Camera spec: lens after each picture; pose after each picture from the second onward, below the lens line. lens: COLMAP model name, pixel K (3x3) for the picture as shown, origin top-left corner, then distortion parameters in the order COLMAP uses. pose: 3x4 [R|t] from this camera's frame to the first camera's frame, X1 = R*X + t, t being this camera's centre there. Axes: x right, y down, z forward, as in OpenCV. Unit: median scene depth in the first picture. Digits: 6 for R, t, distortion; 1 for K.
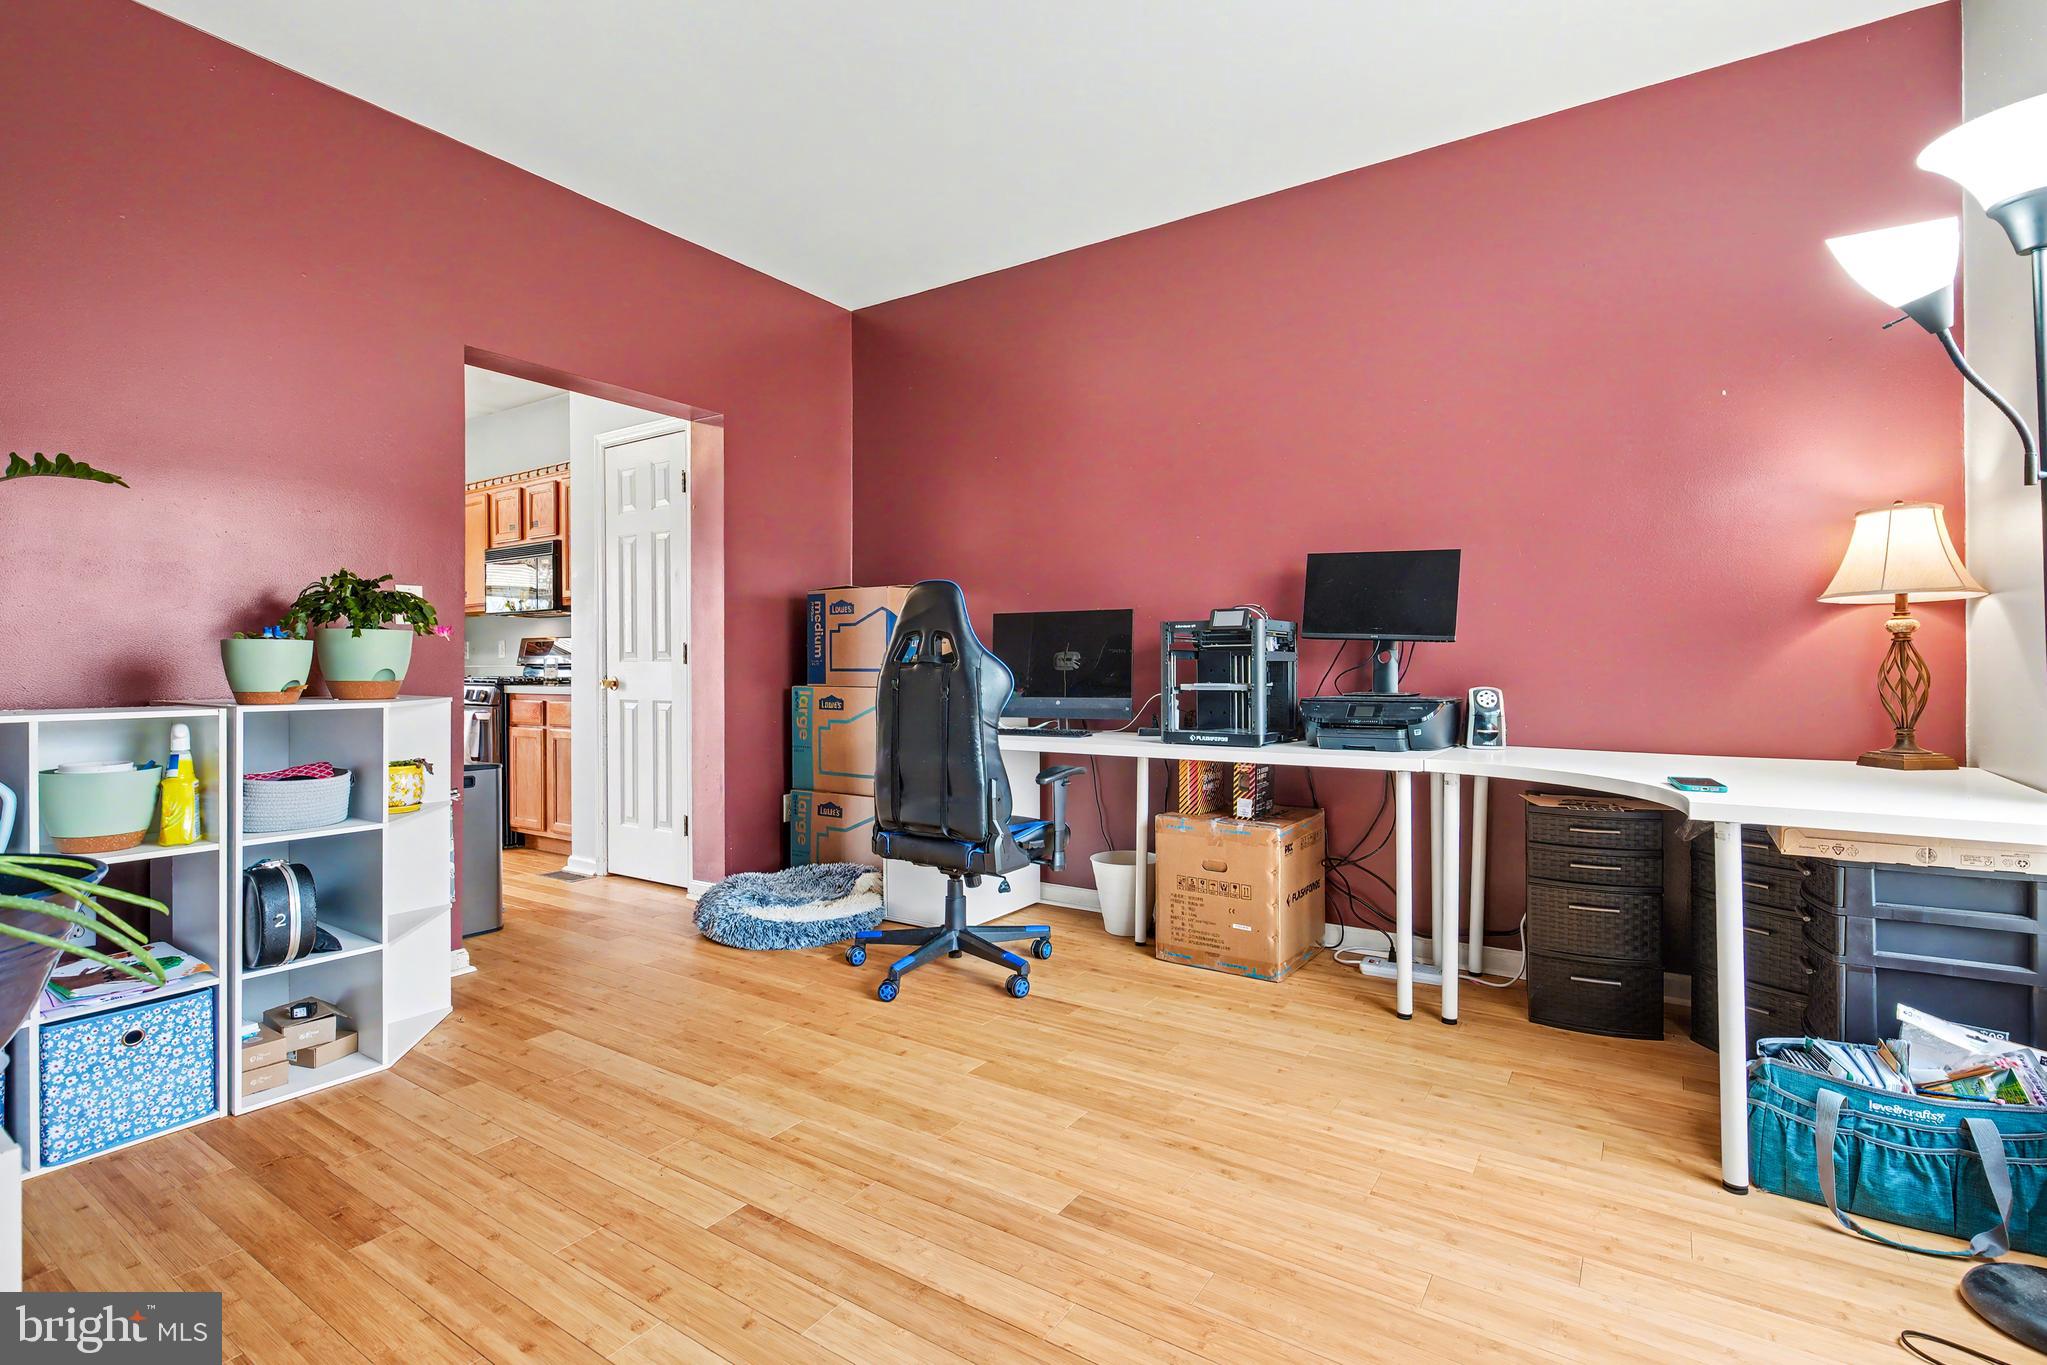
lens RADIAL K [[934.4, 0, 1020.2], [0, 934.4, 673.6], [0, 0, 1]] dist [-0.001375, 0.000695]
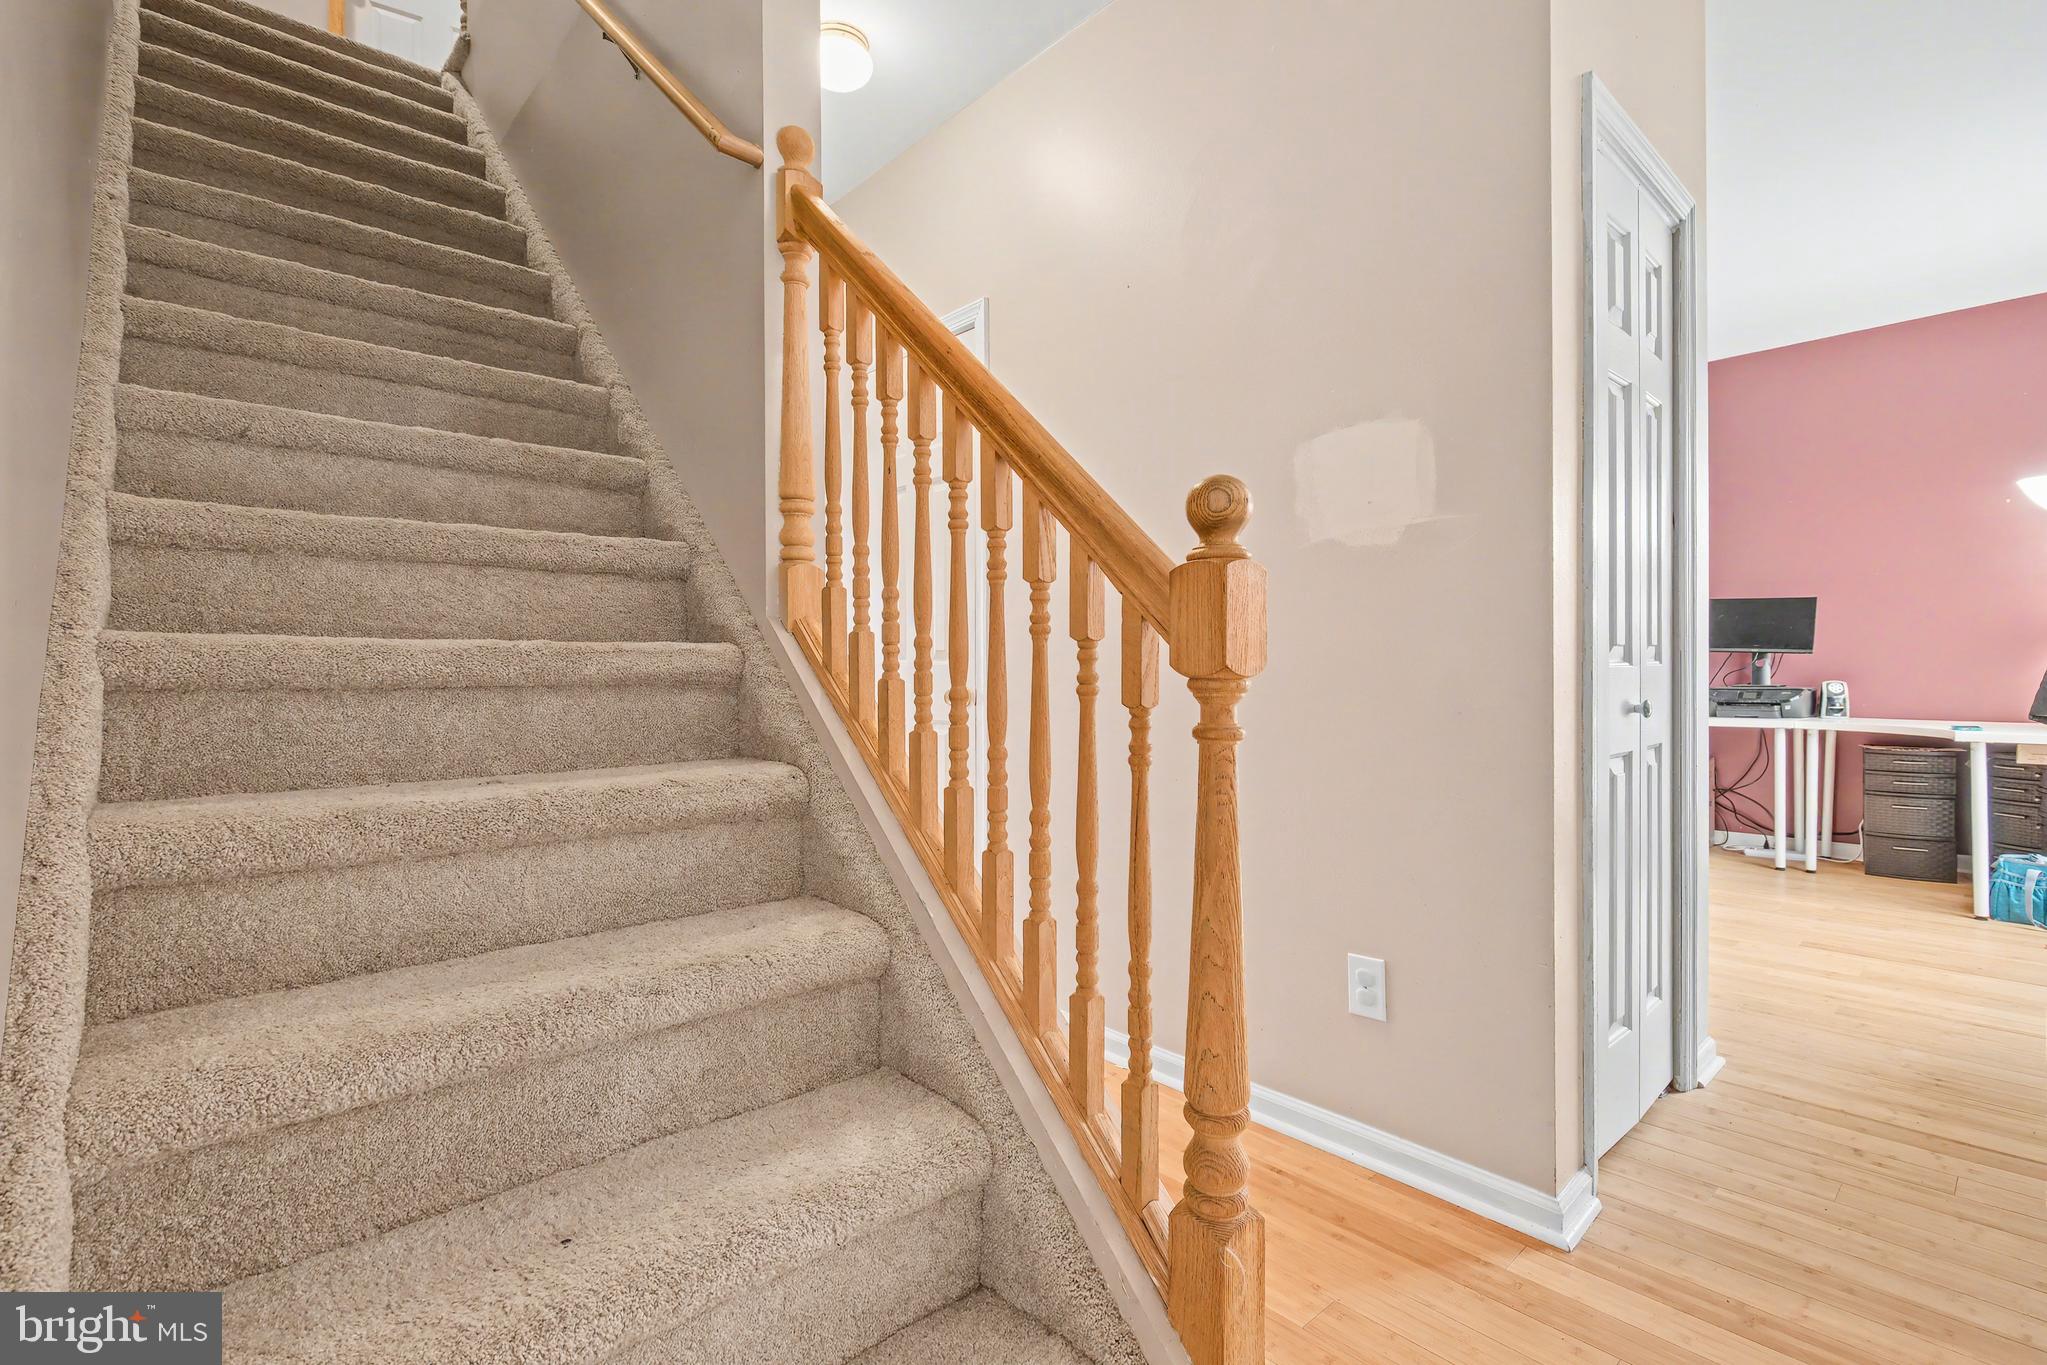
lens RADIAL K [[933.4, 0, 1019.0], [0, 933.4, 680.8], [0, 0, 1]] dist [-0.002484, -0.001129]
pose [[0.969808, 0.002019, -0.243862, -0.504020], [-0.002590, 0.999995, -0.002020, 0.021852], [0.243856, 0.002591, 0.969808, -0.957055]]
